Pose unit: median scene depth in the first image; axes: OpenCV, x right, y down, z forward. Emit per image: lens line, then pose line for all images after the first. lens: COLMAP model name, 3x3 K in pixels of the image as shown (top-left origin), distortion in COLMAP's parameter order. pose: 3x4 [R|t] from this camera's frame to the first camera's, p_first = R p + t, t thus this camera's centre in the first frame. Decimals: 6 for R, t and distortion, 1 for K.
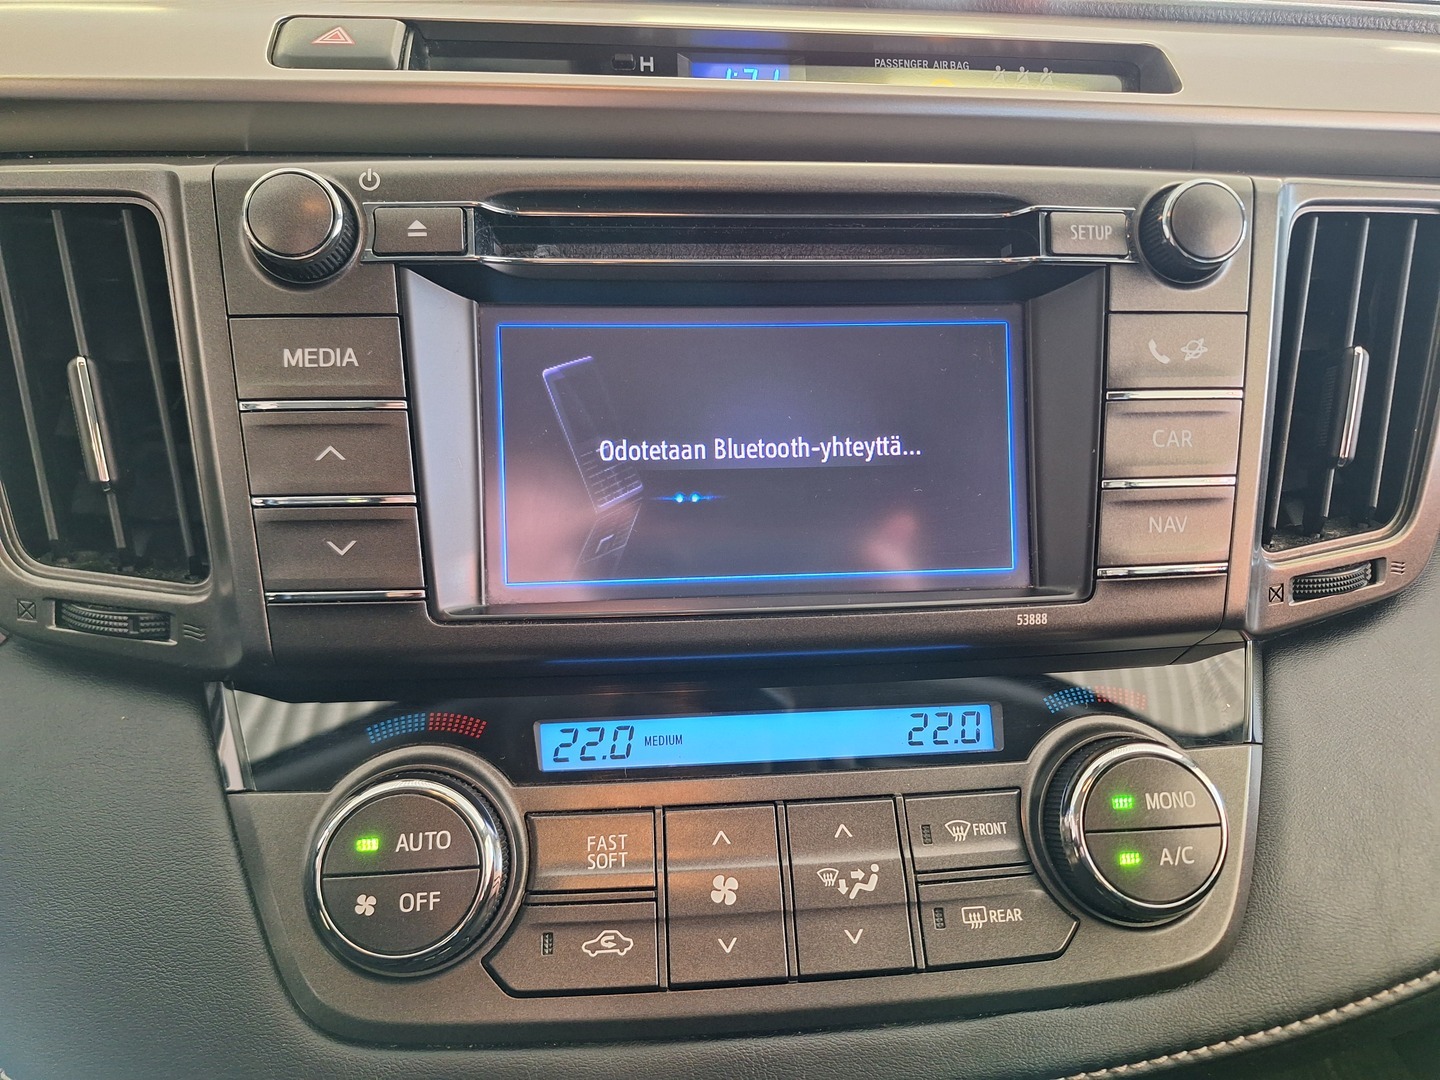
lens RADIAL K [[986.9, 0, 727.8], [0, 986.9, 545.9], [0, 0, 1]] dist [0.044888, -0.063003]
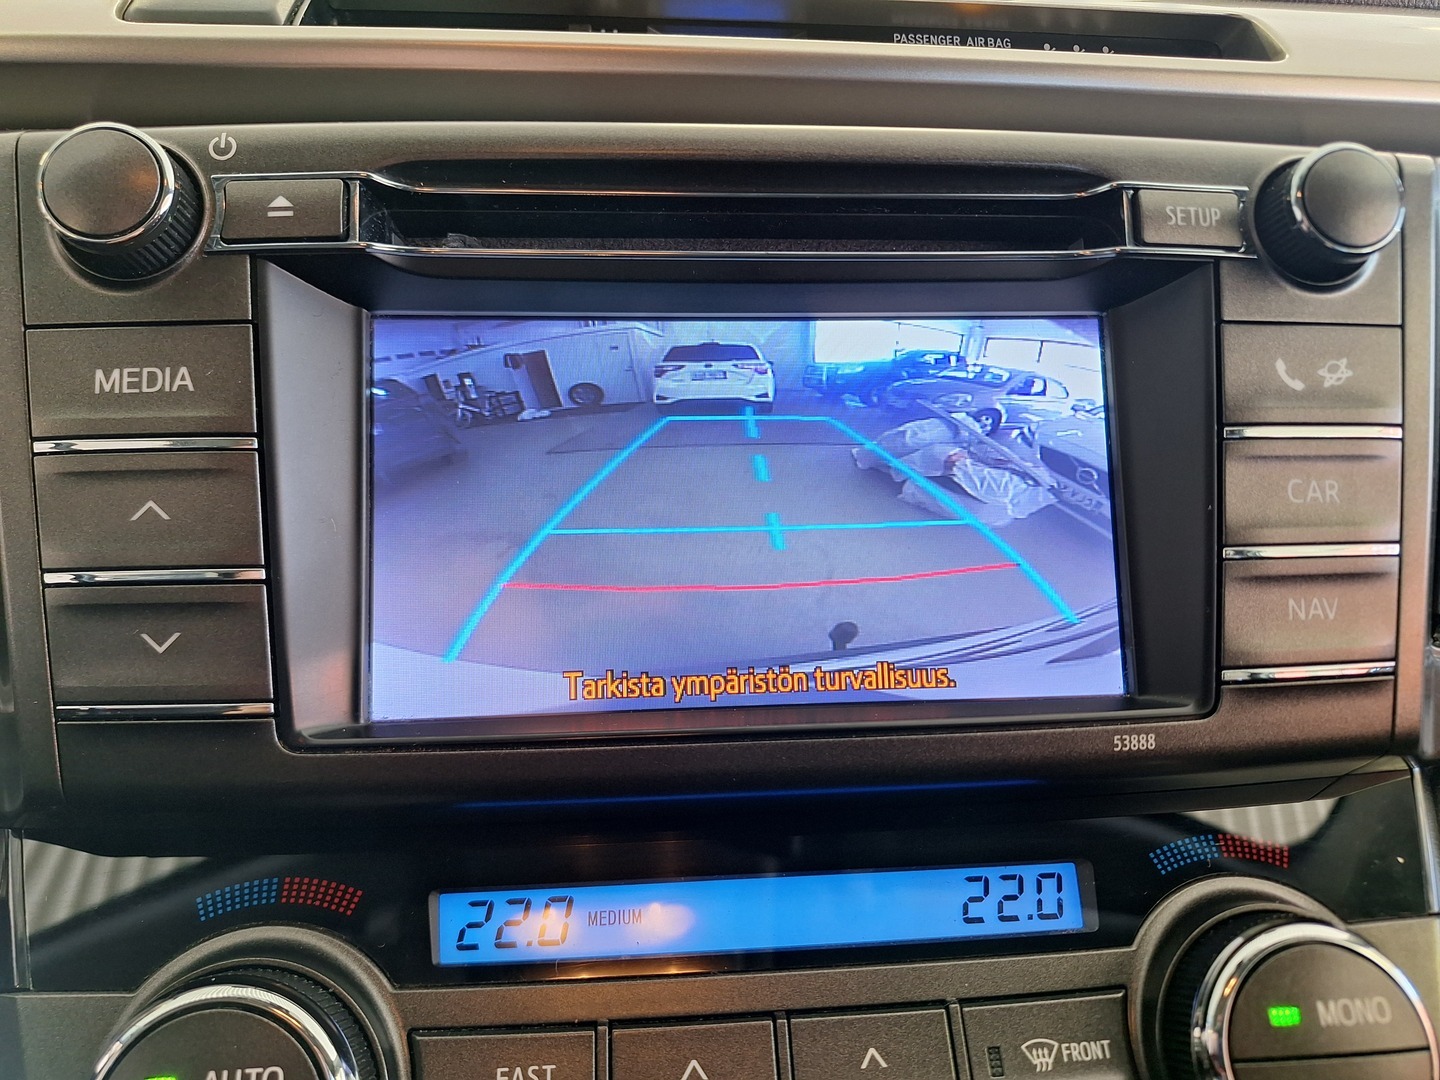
lens RADIAL K [[1132.7, 0, 716.7], [0, 1132.7, 544.7], [0, 0, 1]] dist [-0.013197, -0.008350]
pose [[0.999962, -0.003015, -0.008178, 0.014873], [0.002256, 0.995818, -0.091327, 0.006346], [0.008419, 0.091305, 0.995787, 0.179281]]
